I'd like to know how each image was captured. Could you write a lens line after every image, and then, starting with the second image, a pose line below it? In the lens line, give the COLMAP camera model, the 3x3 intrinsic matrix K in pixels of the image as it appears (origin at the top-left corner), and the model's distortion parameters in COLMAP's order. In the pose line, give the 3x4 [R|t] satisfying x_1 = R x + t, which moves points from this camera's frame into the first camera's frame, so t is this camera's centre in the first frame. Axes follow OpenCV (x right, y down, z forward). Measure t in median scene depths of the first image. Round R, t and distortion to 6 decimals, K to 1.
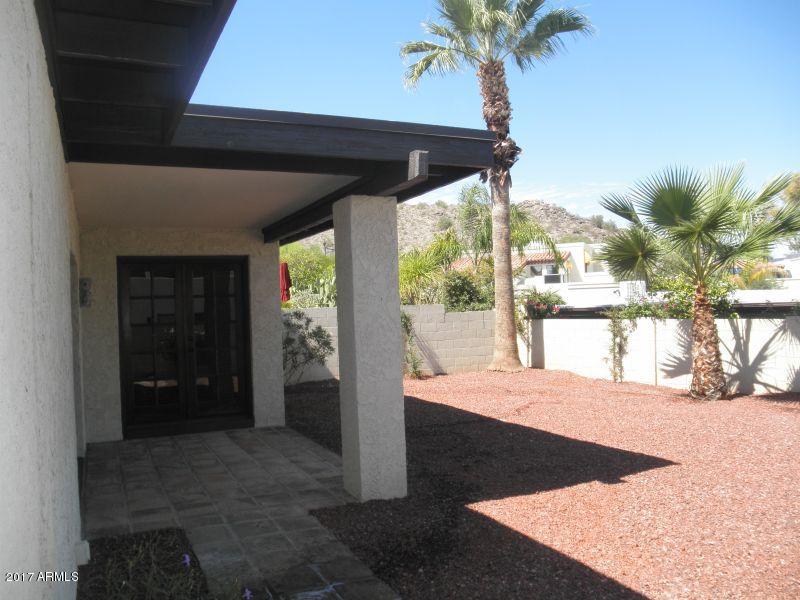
lens RADIAL K [[659.9, 0, 399.8], [0, 659.9, 300.4], [0, 0, 1]] dist [-0.111590, 0.094705]
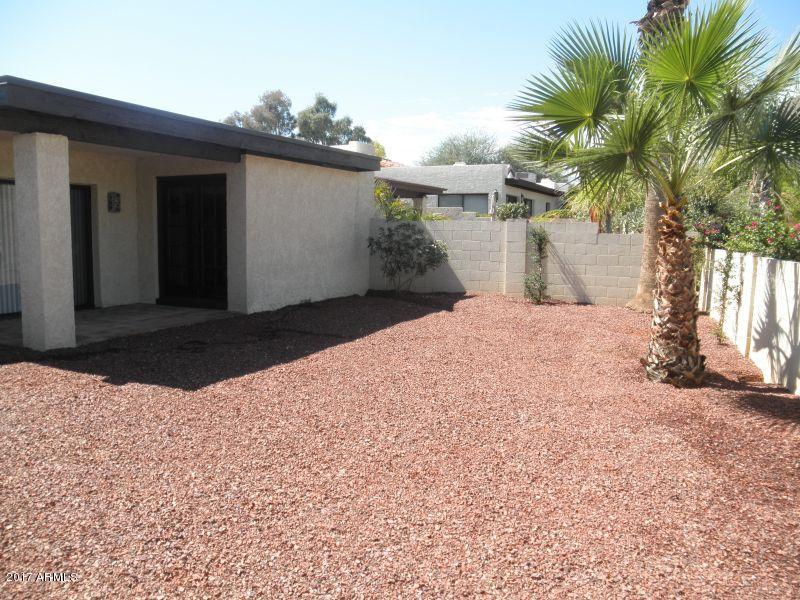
lens RADIAL K [[659.9, 0, 404.3], [0, 659.9, 303.1], [0, 0, 1]] dist [-0.111590, 0.094705]
pose [[0.633739, 0.127981, -0.762887, 0.815060], [-0.024224, 0.989019, 0.145793, -0.011954], [0.773168, -0.073914, 0.629880, 0.399101]]
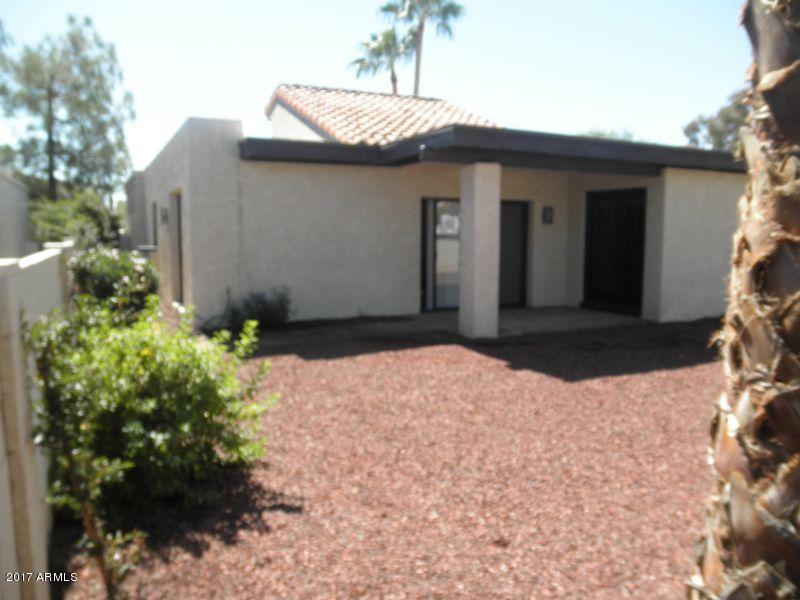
lens RADIAL K [[659.9, 0, 400.4], [0, 659.9, 301.6], [0, 0, 1]] dist [-0.111590, 0.094705]
pose [[-0.001650, 0.139796, -0.990179, 0.915471], [0.008515, 0.990146, 0.139778, -0.023288], [0.999962, -0.008200, -0.002824, 0.440302]]
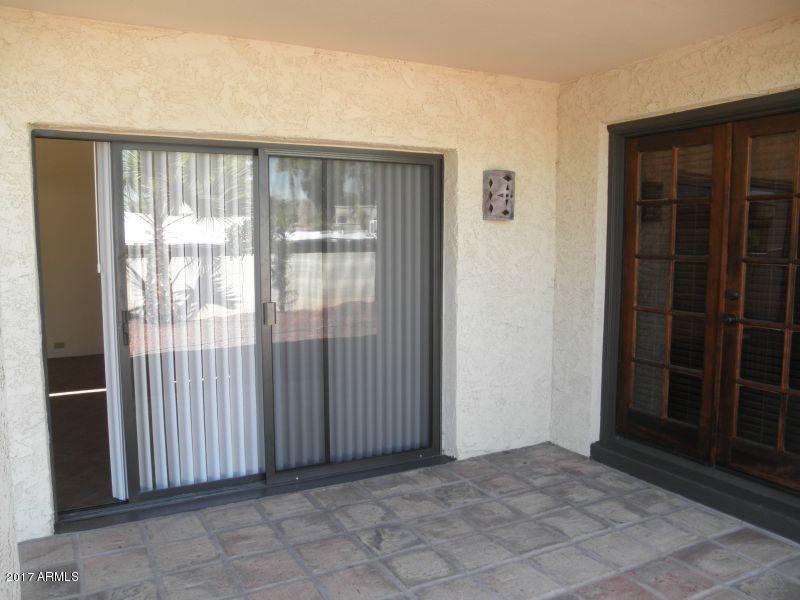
lens RADIAL K [[659.9, 0, 399.3], [0, 659.9, 297.9], [0, 0, 1]] dist [-0.111590, 0.094705]
pose [[0.046265, 0.131988, -0.990171, 0.083839], [0.012030, 0.991087, 0.132672, -0.000208], [0.998857, -0.018050, 0.044264, 0.634386]]
